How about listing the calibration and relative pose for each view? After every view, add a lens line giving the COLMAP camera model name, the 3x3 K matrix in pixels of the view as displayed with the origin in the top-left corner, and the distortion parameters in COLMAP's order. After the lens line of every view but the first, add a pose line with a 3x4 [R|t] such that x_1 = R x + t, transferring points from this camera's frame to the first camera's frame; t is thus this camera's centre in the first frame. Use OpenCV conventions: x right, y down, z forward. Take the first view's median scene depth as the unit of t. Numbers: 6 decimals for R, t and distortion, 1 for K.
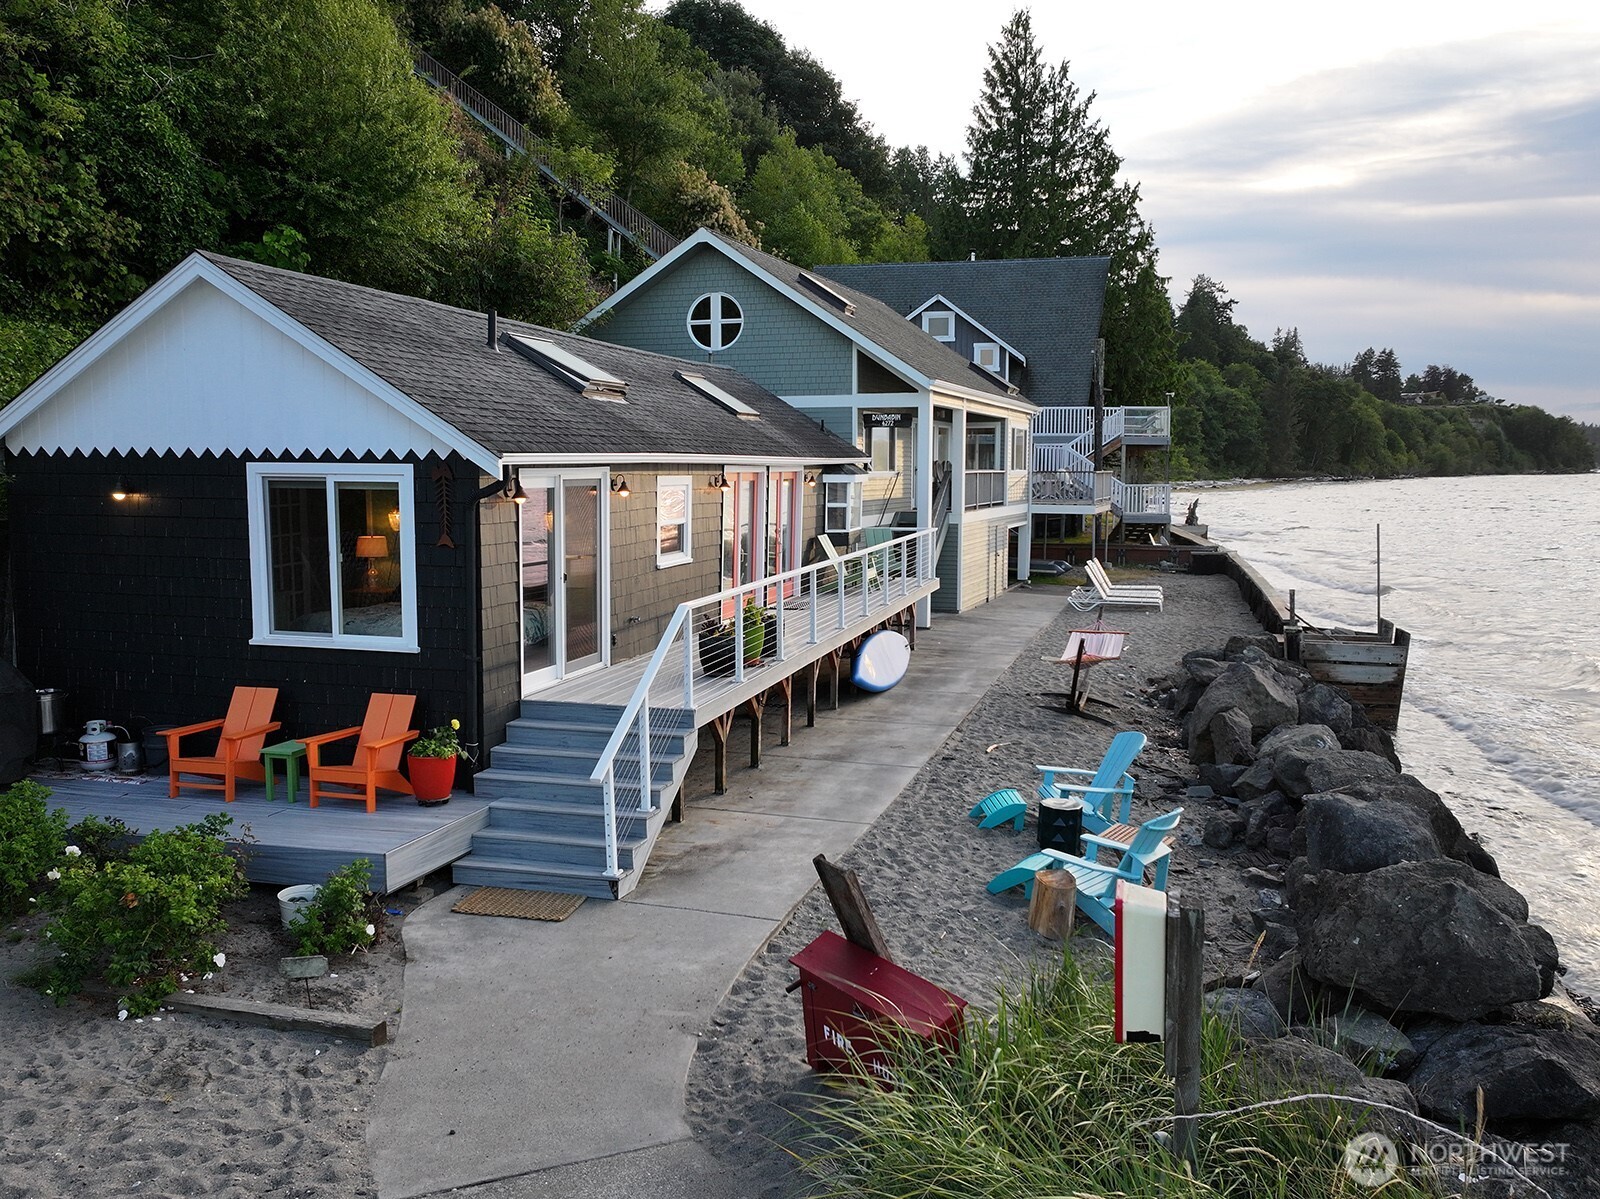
lens RADIAL K [[1294.8, 0, 805.4], [0, 1294.8, 601.4], [0, 0, 1]] dist [0.000188, -0.000491]
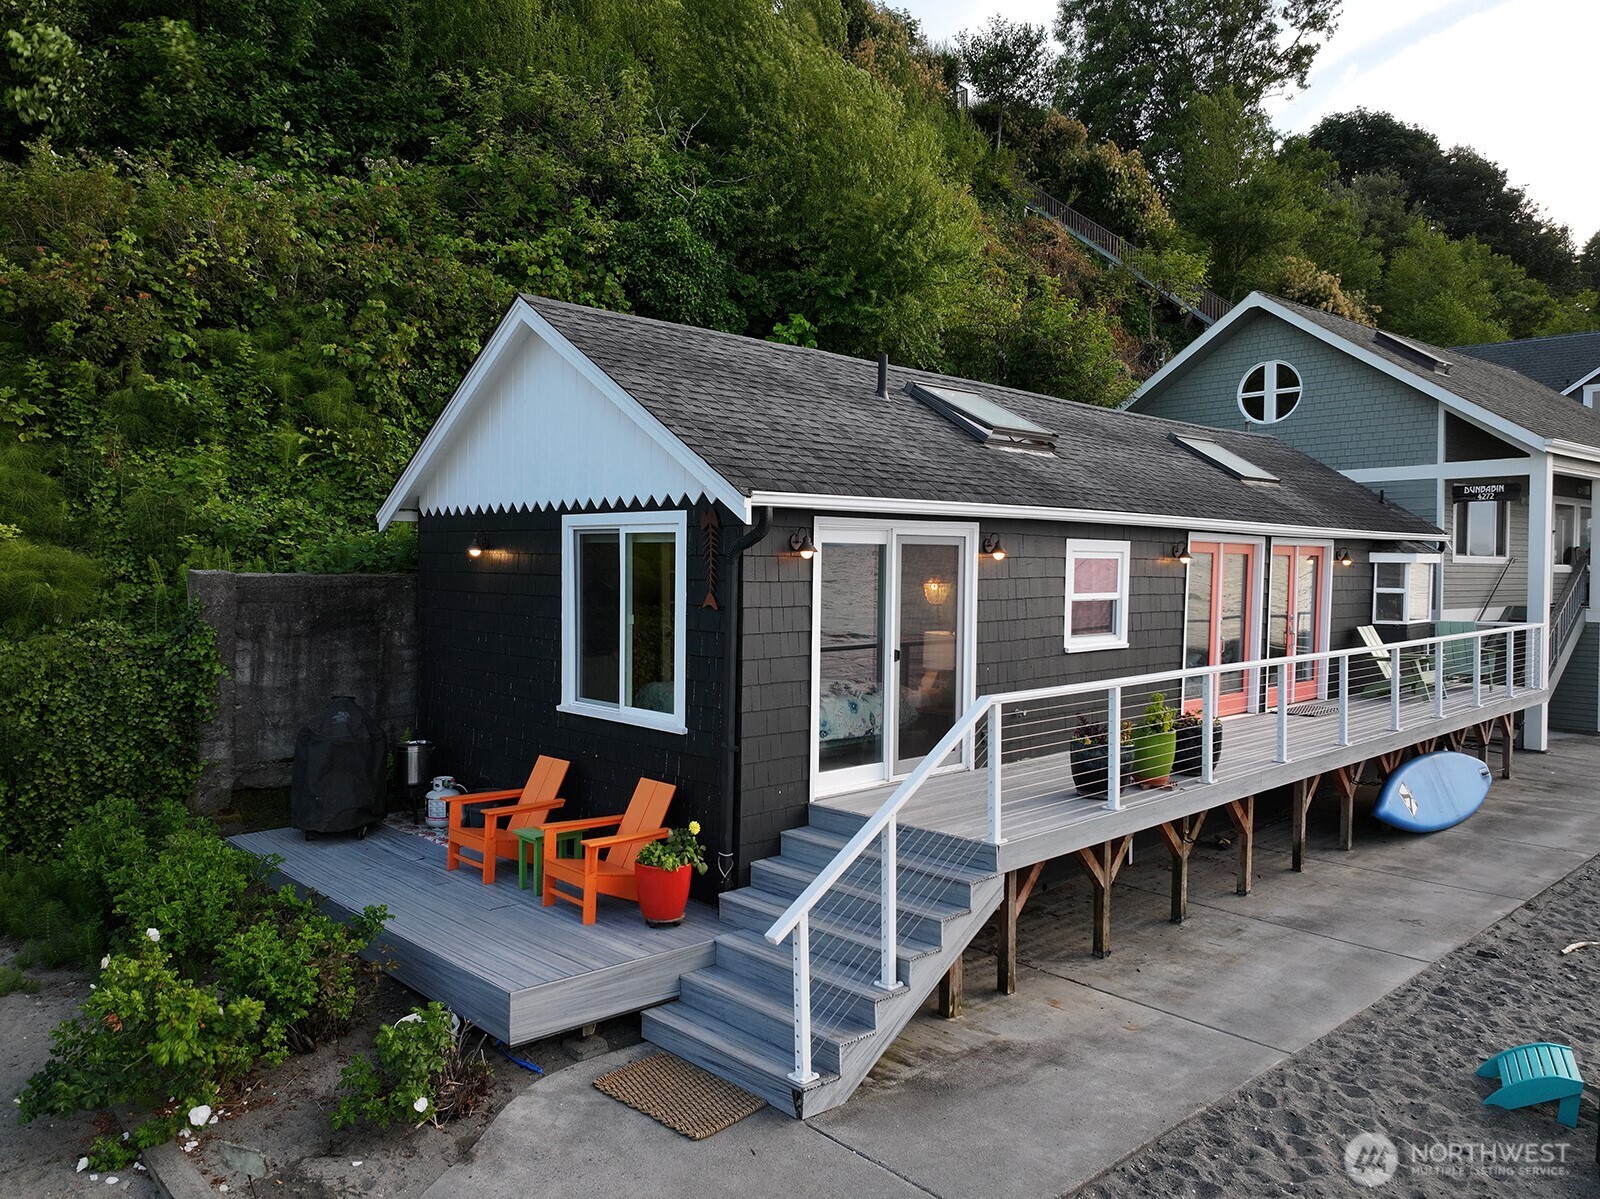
lens RADIAL K [[1129.8, 0, 801.3], [0, 1129.8, 587.3], [0, 0, 1]] dist [-0.000573, 0.009602]
pose [[0.858573, 0.013485, -0.512514, 0.100022], [-0.058735, 0.995660, -0.072196, -0.004860], [0.509316, 0.092088, 0.855639, 0.288934]]
